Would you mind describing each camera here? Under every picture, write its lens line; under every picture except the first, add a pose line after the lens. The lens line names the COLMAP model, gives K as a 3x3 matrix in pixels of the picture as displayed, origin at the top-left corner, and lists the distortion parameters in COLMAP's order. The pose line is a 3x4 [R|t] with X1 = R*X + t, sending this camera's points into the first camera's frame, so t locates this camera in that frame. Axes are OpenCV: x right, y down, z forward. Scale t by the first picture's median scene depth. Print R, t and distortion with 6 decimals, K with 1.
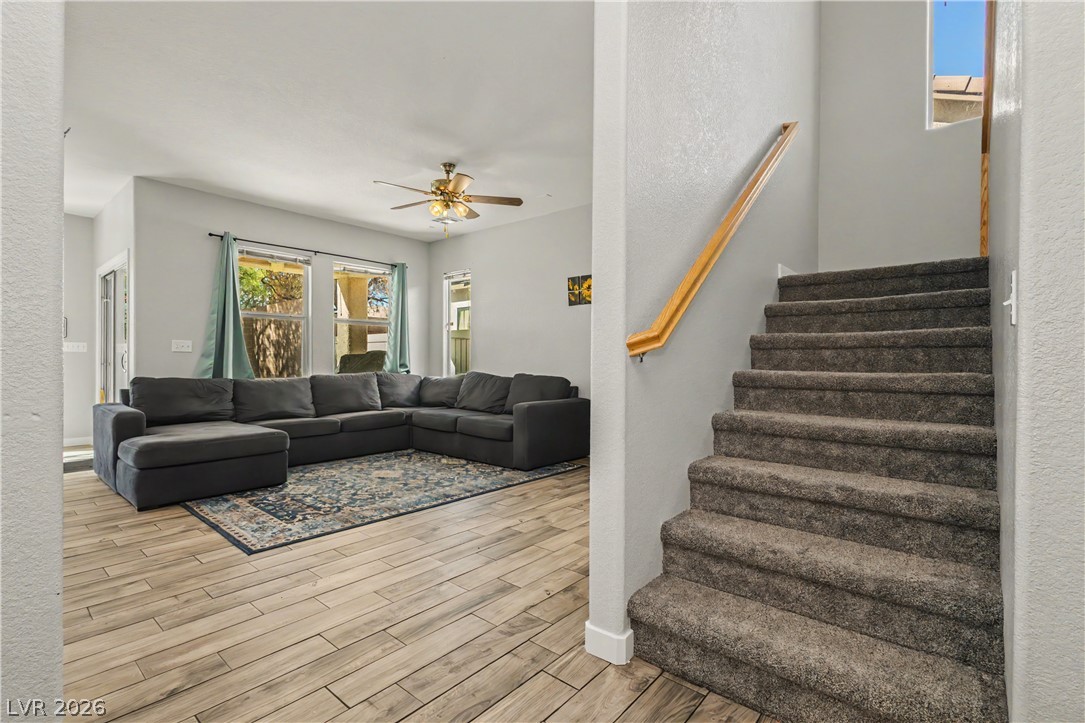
lens RADIAL K [[497.2, 0, 543.5], [0, 497.2, 362.1], [0, 0, 1]] dist [0.002507, 0.000264]
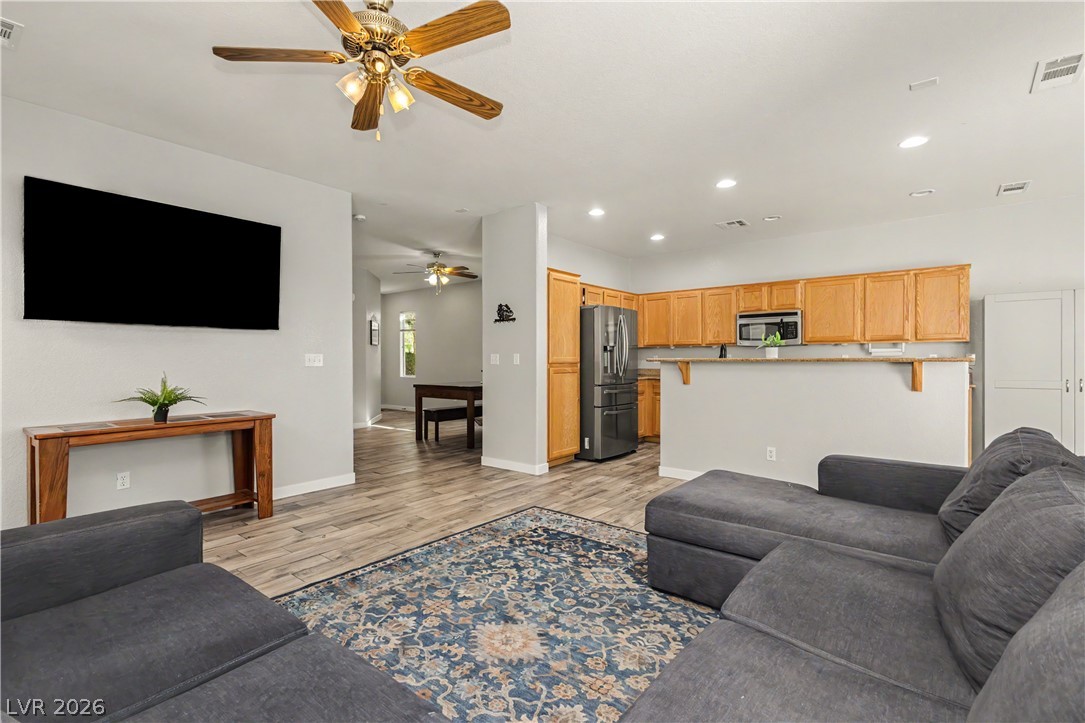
lens RADIAL K [[497.2, 0, 546.4], [0, 497.2, 361.5], [0, 0, 1]] dist [0.002507, 0.000264]
pose [[-0.999419, -0.005231, -0.033668, -0.450378], [-0.005359, 0.999979, 0.003699, -0.045482], [0.033648, 0.003878, -0.999426, 1.967176]]
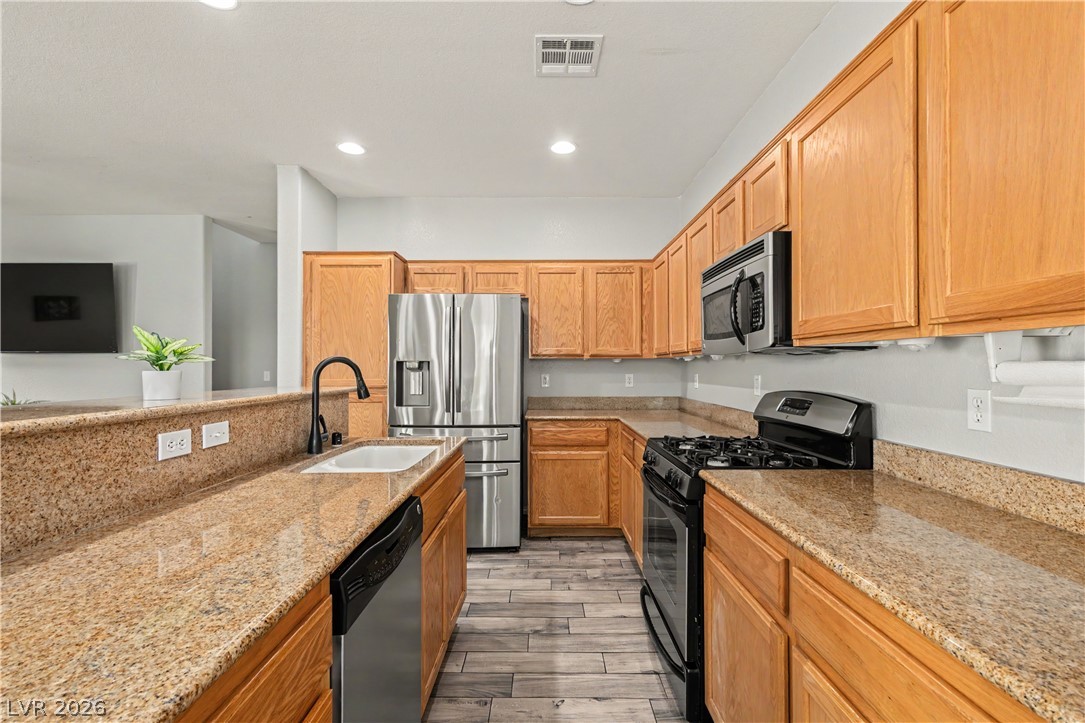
lens RADIAL K [[497.2, 0, 546.1], [0, 497.2, 362.6], [0, 0, 1]] dist [0.002507, 0.000264]
pose [[-0.650132, -0.000188, 0.759821, -1.678903], [-0.003404, 0.999991, -0.002665, -0.088221], [-0.759814, -0.004319, -0.650127, 0.722383]]
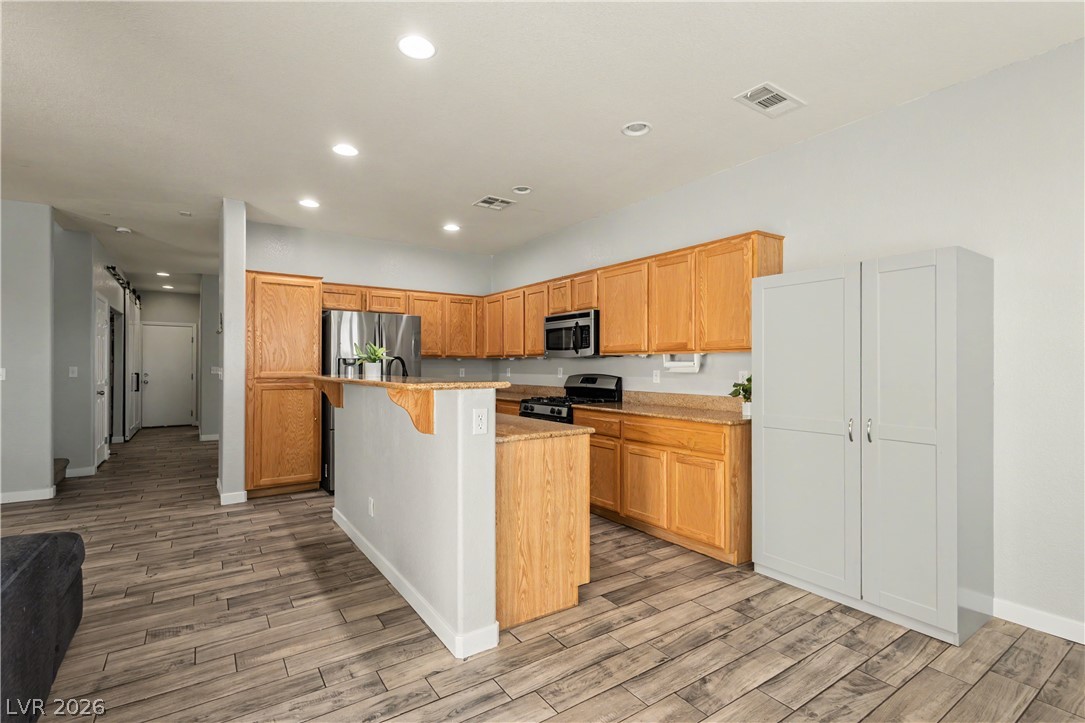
lens RADIAL K [[497.2, 0, 540.5], [0, 497.2, 362.9], [0, 0, 1]] dist [0.002507, 0.000264]
pose [[-0.965873, -0.008692, 0.258868, -1.643649], [-0.010330, 0.999934, -0.004970, -0.078001], [-0.258808, -0.007475, -0.965900, 1.530569]]
